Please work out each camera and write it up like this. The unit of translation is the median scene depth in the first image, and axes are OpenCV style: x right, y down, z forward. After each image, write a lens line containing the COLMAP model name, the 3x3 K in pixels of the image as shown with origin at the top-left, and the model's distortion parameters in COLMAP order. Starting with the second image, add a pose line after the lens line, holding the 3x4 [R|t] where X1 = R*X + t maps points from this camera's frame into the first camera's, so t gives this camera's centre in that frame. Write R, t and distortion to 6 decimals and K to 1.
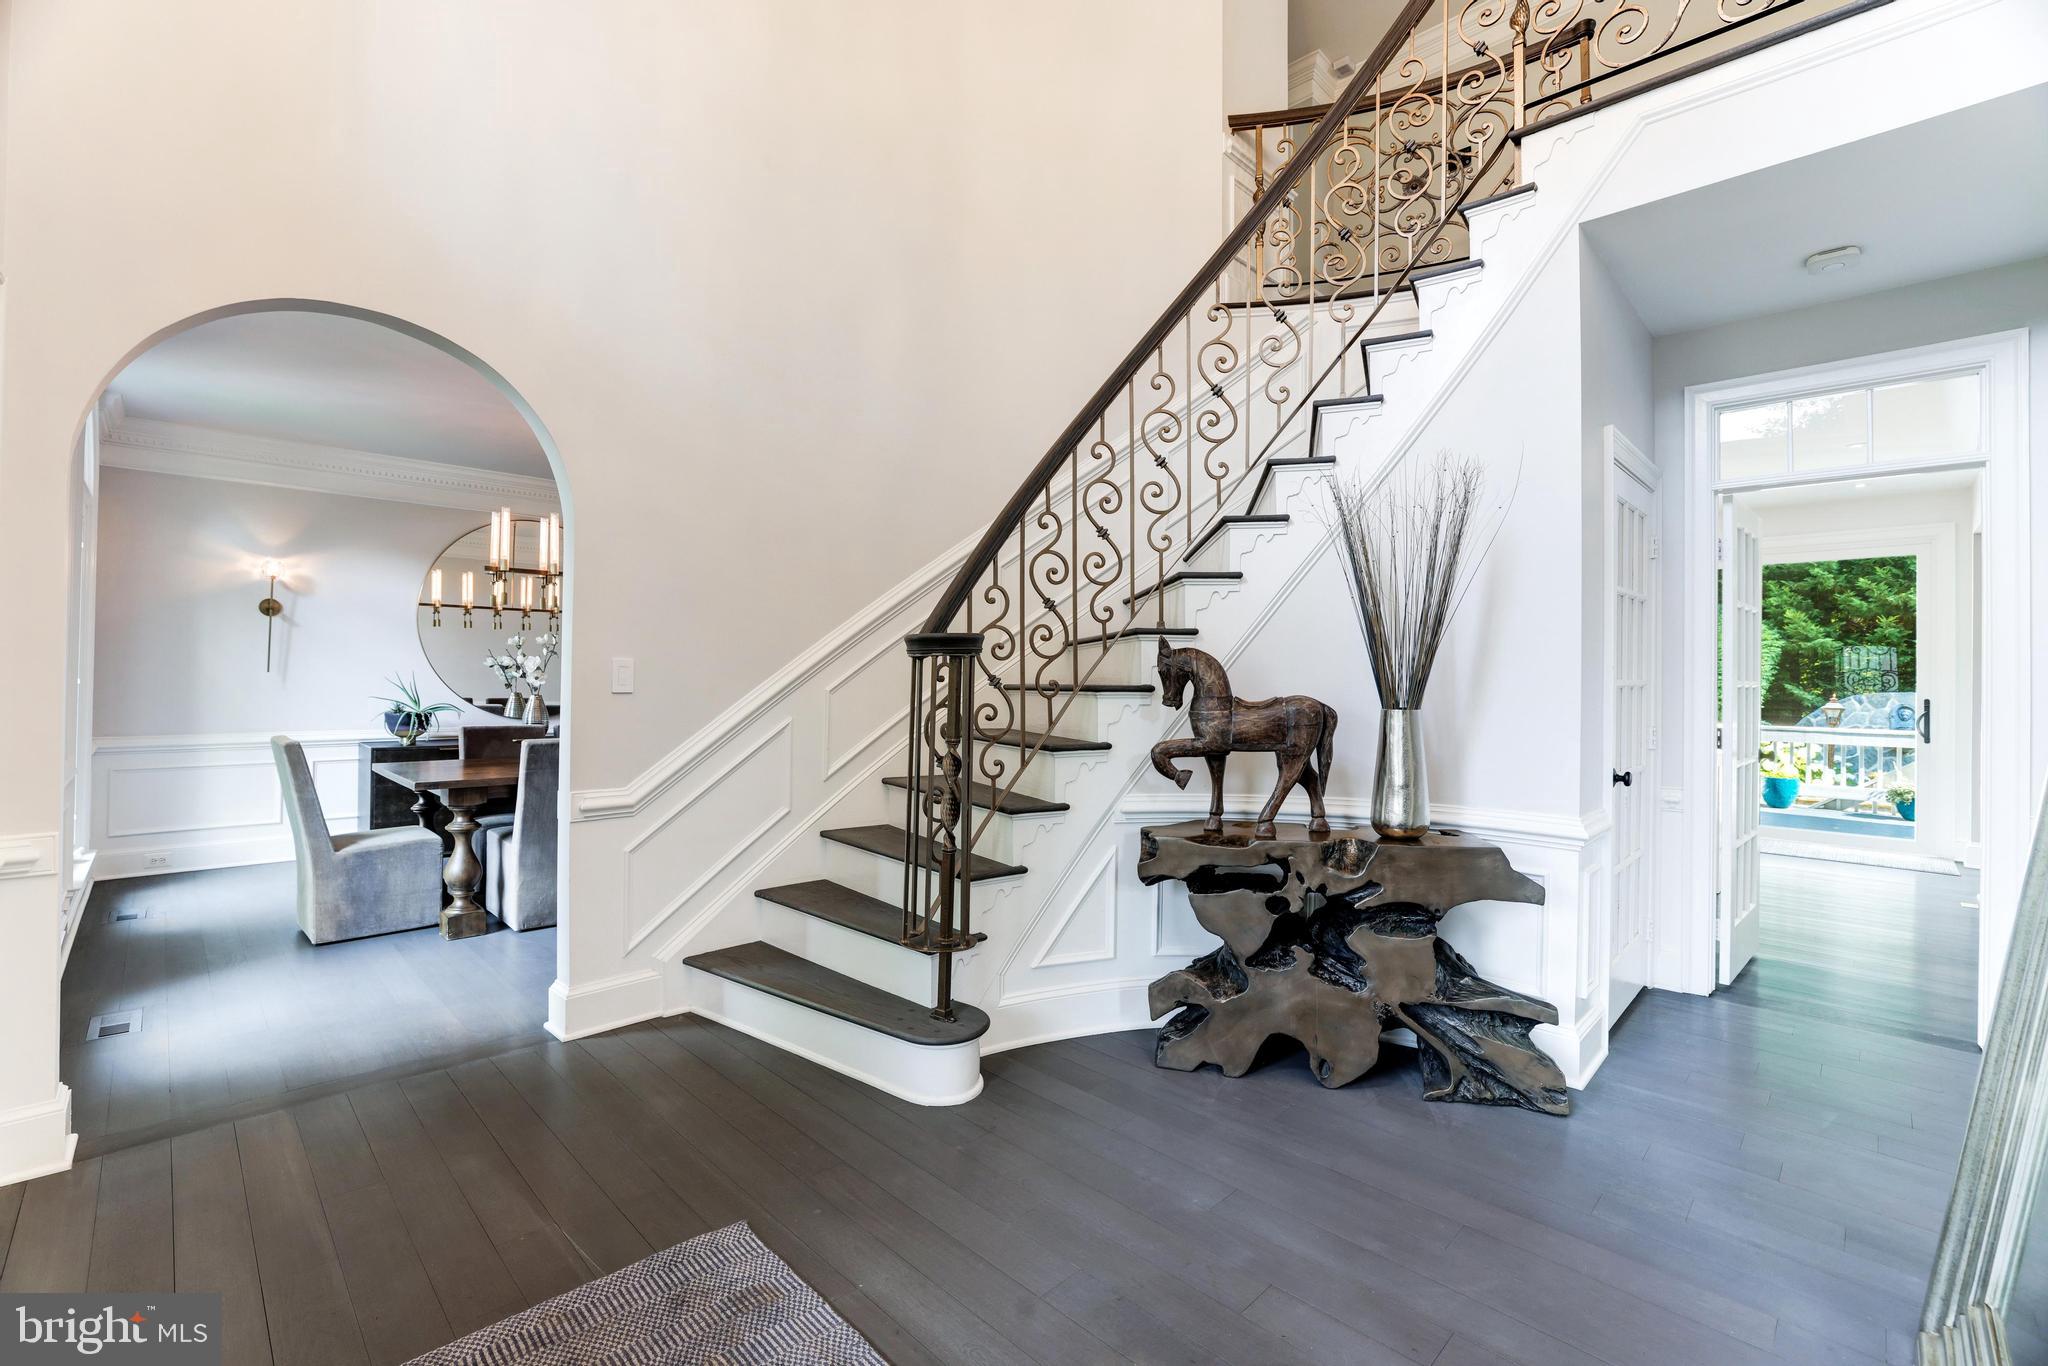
lens RADIAL K [[884.1, 0, 1014.9], [0, 884.1, 668.4], [0, 0, 1]] dist [-0.043660, 0.012571]
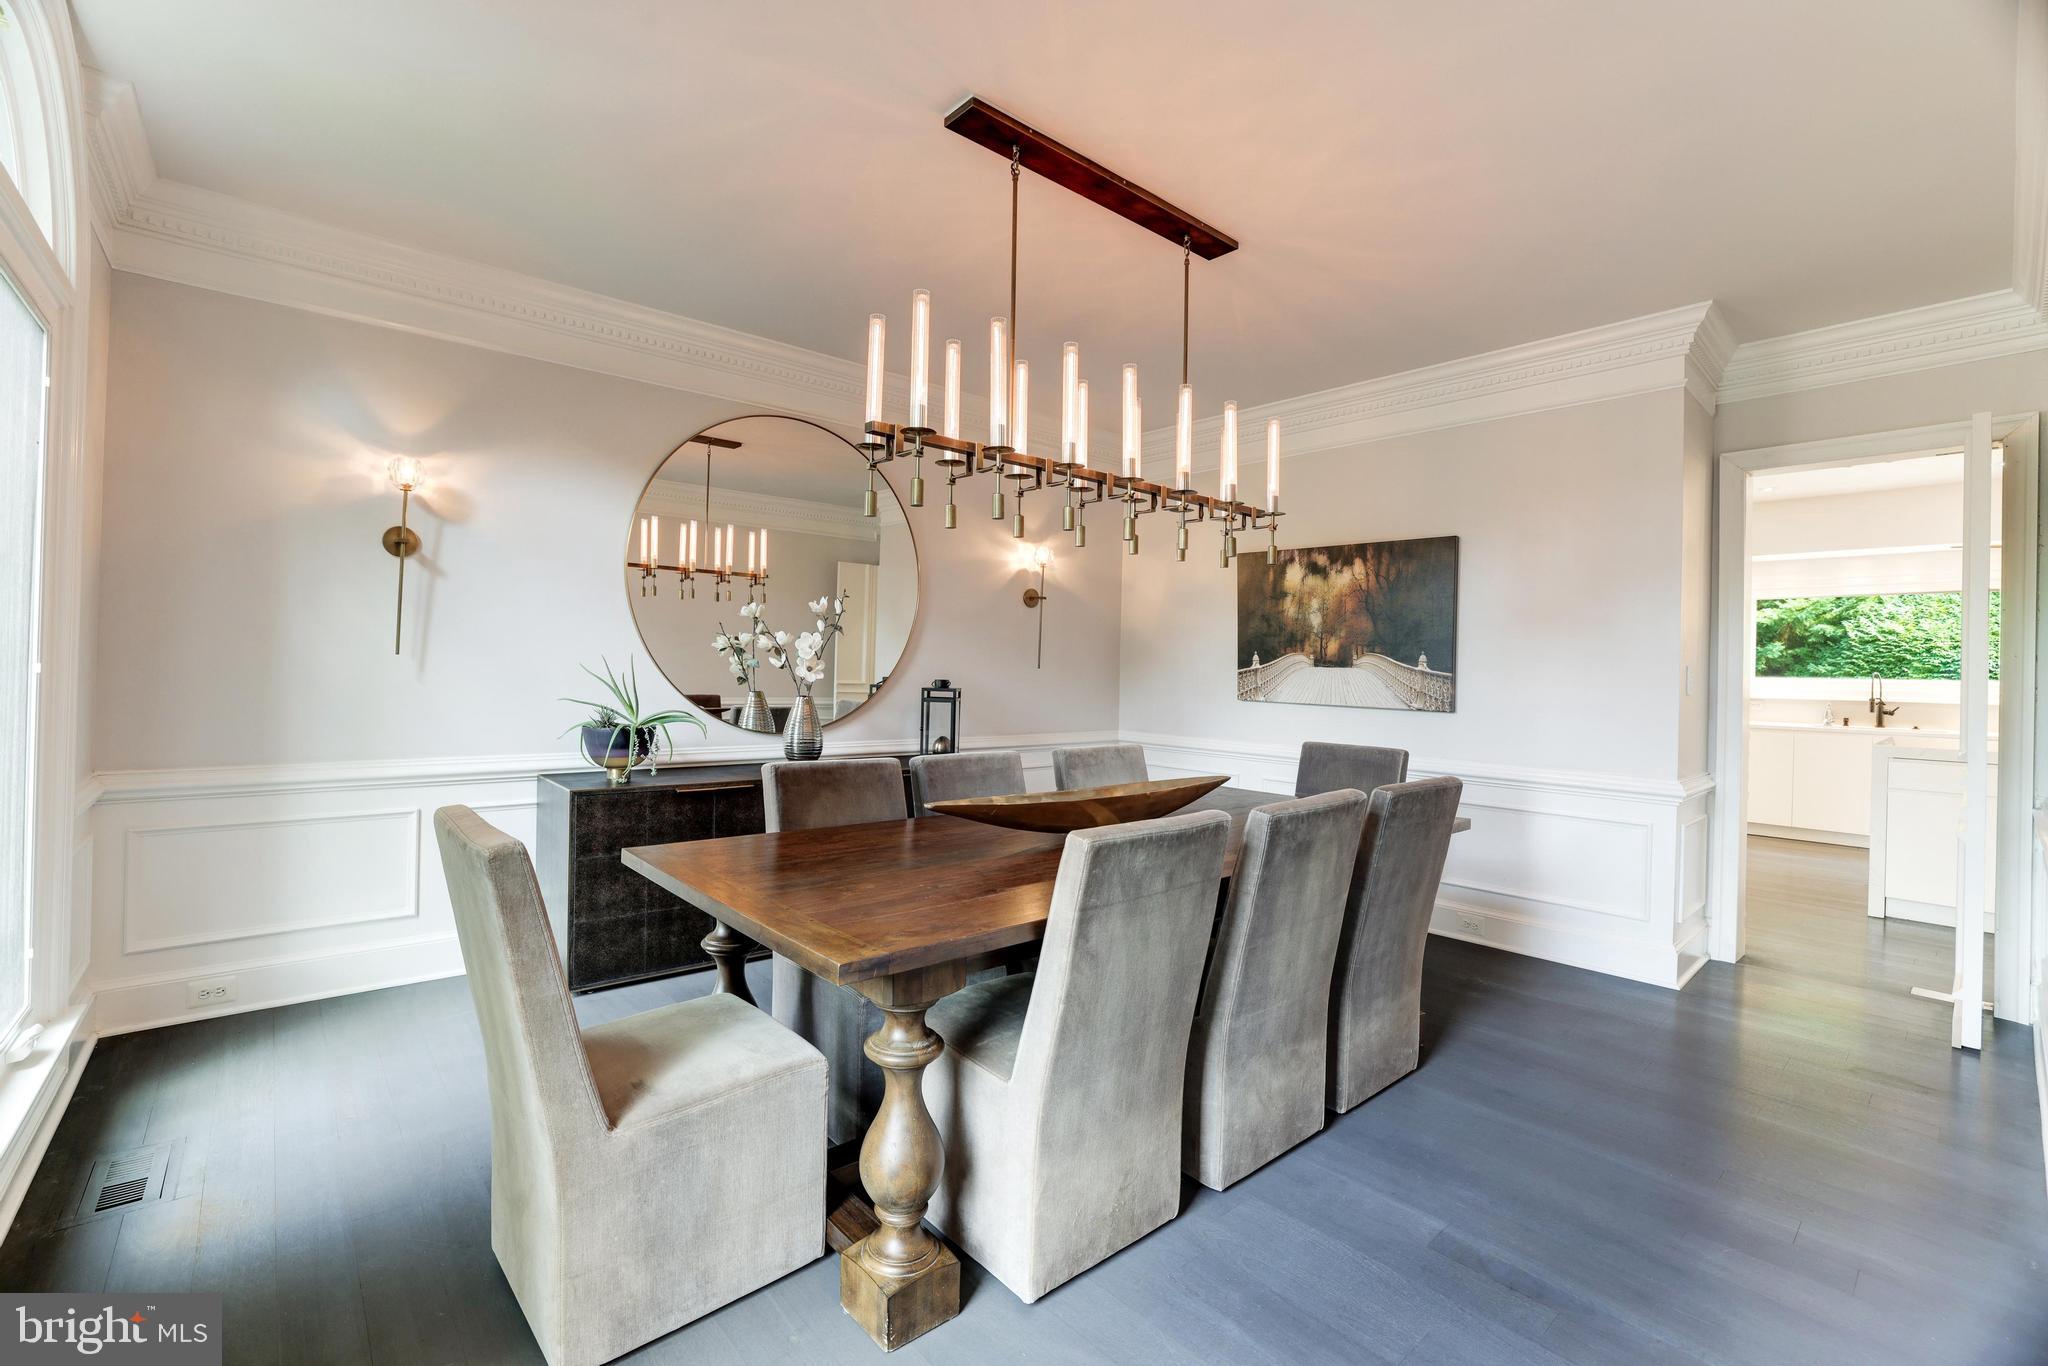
lens RADIAL K [[884.1, 0, 1014.9], [0, 884.1, 668.4], [0, 0, 1]] dist [-0.043660, 0.012571]
pose [[0.997591, 0.012244, -0.068276, -0.413767], [-0.011491, 0.999869, 0.011419, 0.002076], [0.068406, -0.010607, 0.997601, 0.448344]]
